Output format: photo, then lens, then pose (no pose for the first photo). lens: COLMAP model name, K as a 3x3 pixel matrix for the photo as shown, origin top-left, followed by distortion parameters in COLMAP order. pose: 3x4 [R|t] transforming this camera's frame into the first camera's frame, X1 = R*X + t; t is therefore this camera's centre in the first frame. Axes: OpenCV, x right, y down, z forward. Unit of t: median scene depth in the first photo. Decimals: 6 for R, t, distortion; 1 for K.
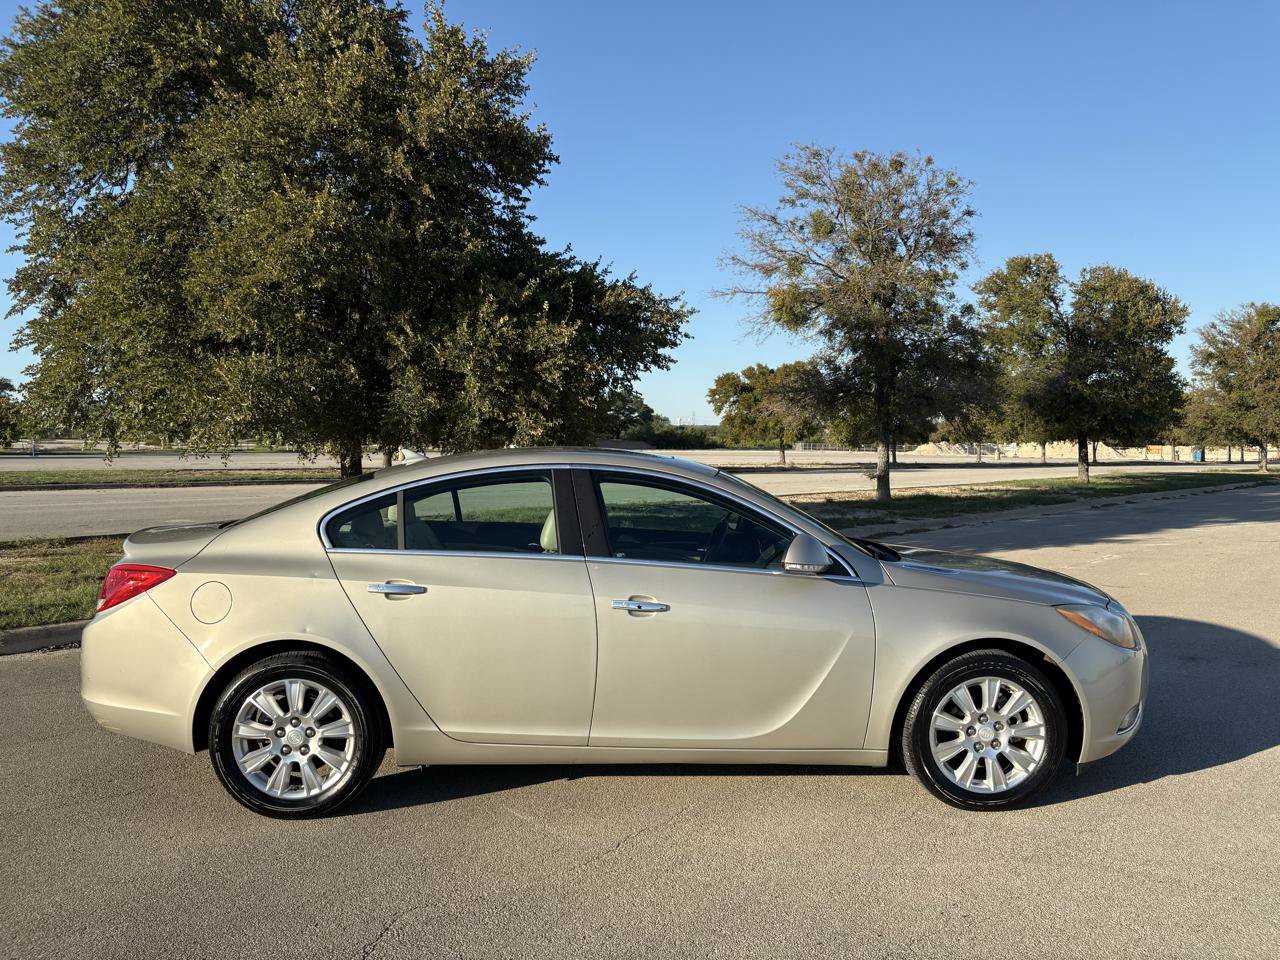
lens RADIAL K [[989.9, 0, 644.5], [0, 989.9, 489.3], [0, 0, 1]] dist [0.037667, -0.046632]
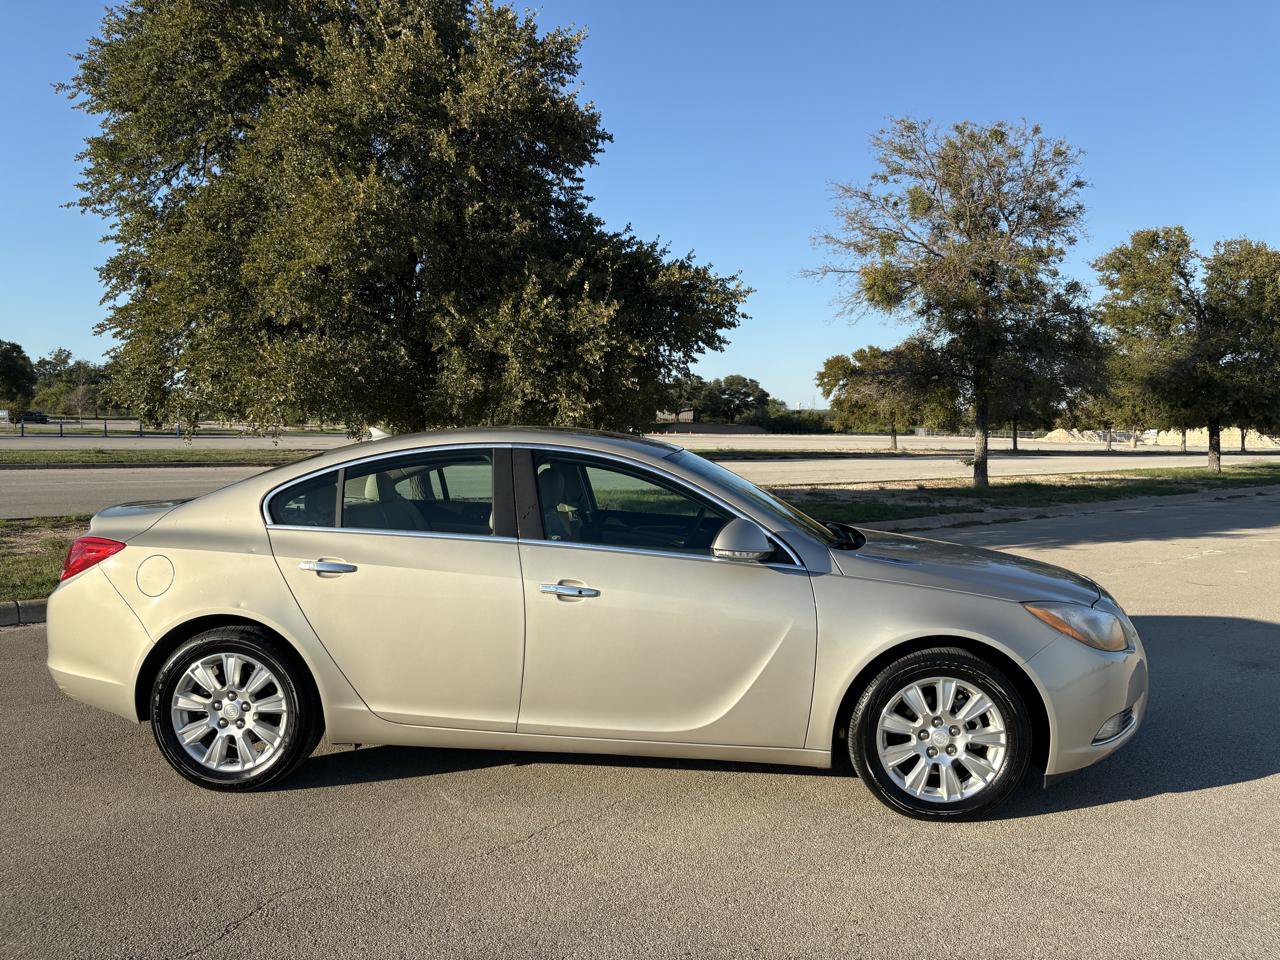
lens RADIAL K [[989.9, 0, 640.4], [0, 989.9, 483.9], [0, 0, 1]] dist [0.037667, -0.046632]
pose [[0.992035, 0.013526, -0.125231, 0.080752], [-0.012239, 0.999864, 0.011035, 0.001044], [0.125363, -0.009414, 0.992066, 0.022366]]
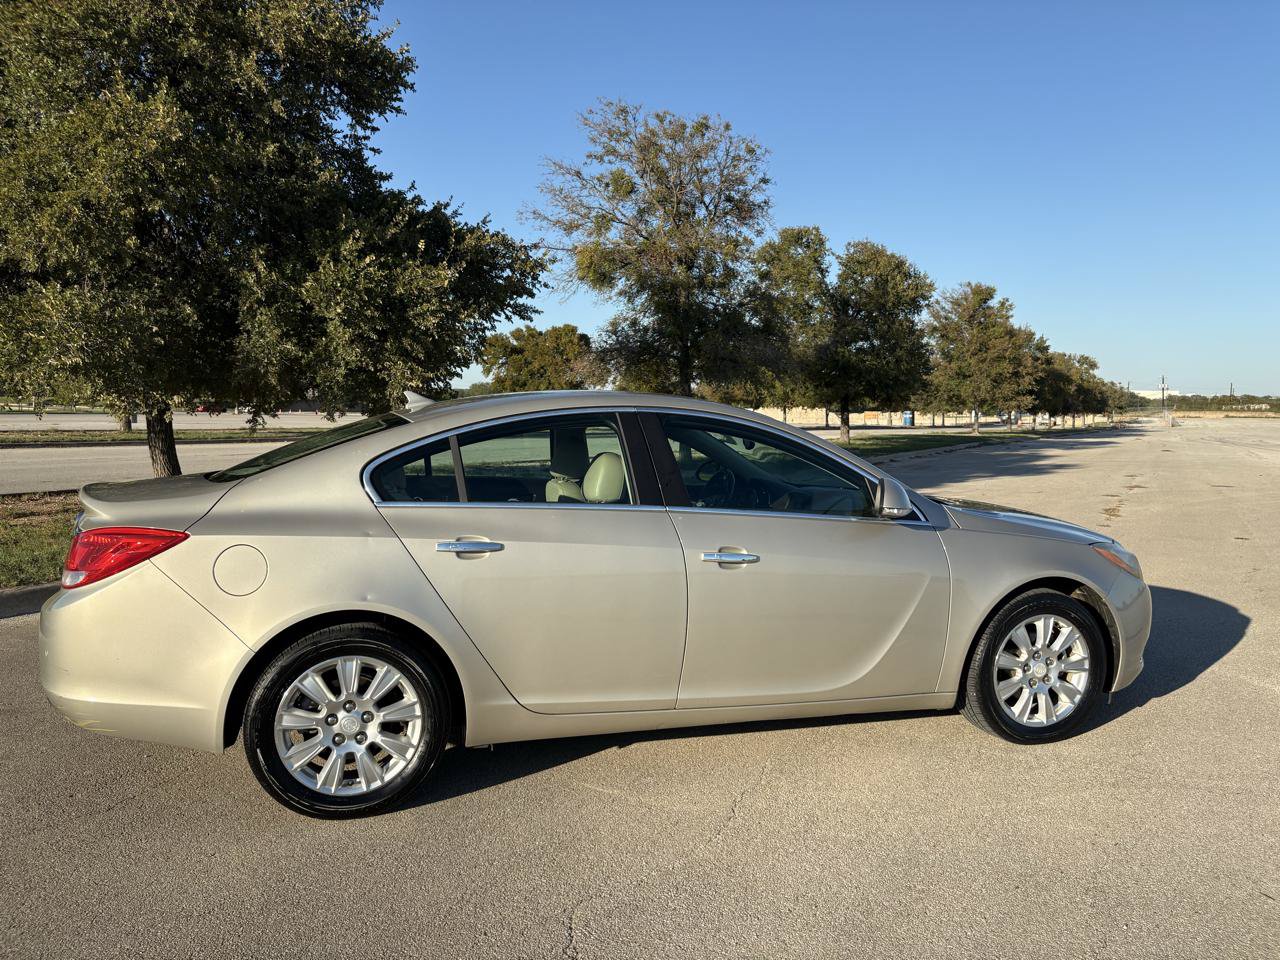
lens RADIAL K [[989.9, 0, 645.3], [0, 989.9, 493.0], [0, 0, 1]] dist [0.037667, -0.046632]
pose [[0.966315, -0.017148, 0.256792, -0.140925], [0.007174, 0.999185, 0.039731, 0.008526], [-0.257264, -0.036550, 0.965650, 0.052539]]
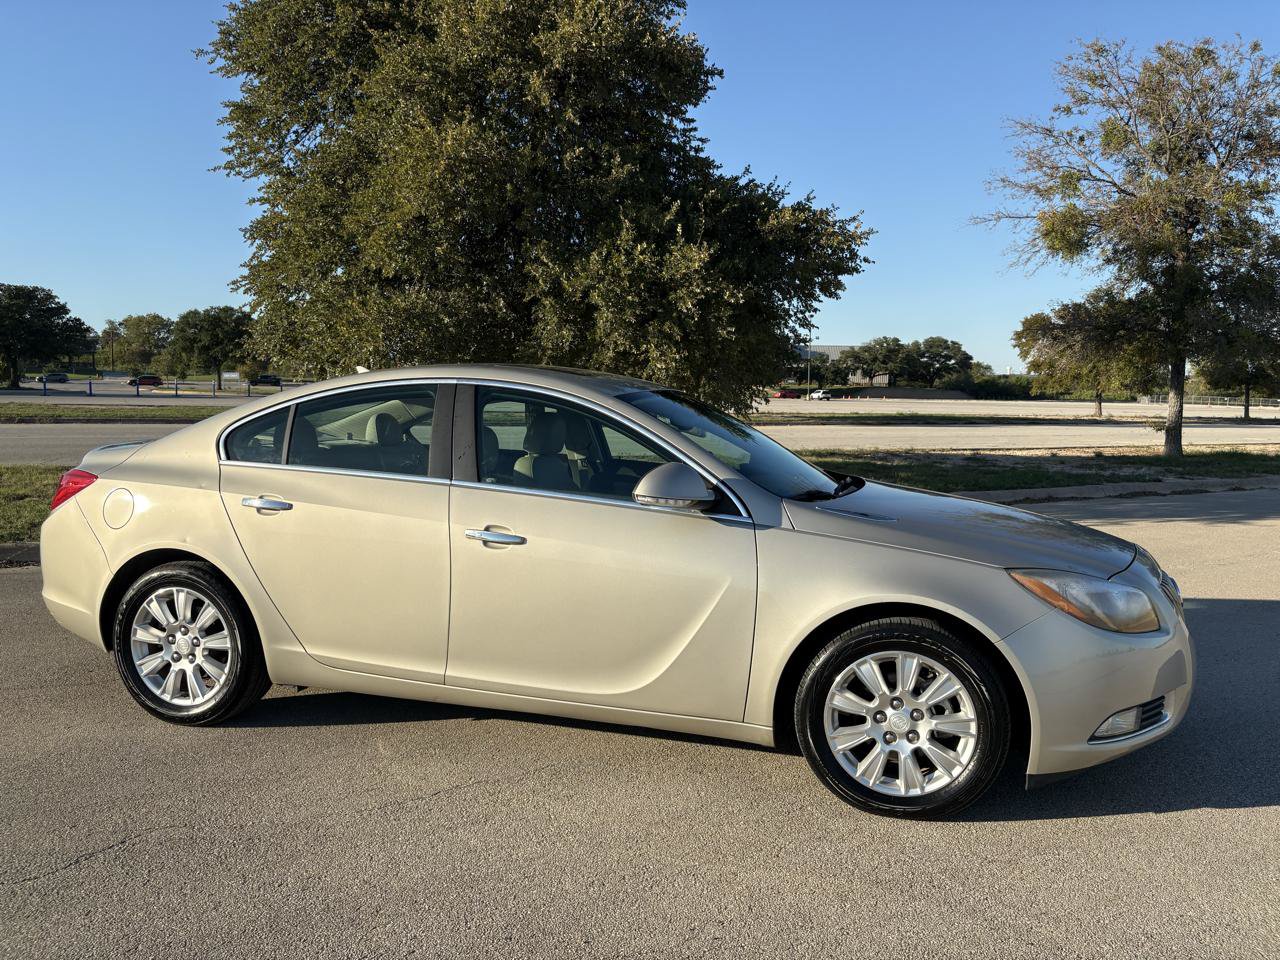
lens RADIAL K [[989.9, 0, 639.5], [0, 989.9, 488.7], [0, 0, 1]] dist [0.037667, -0.046632]
pose [[0.947574, 0.043034, -0.316624, 0.175707], [-0.027094, 0.998142, 0.054579, 0.009871], [0.318384, -0.043139, 0.946980, 0.085976]]
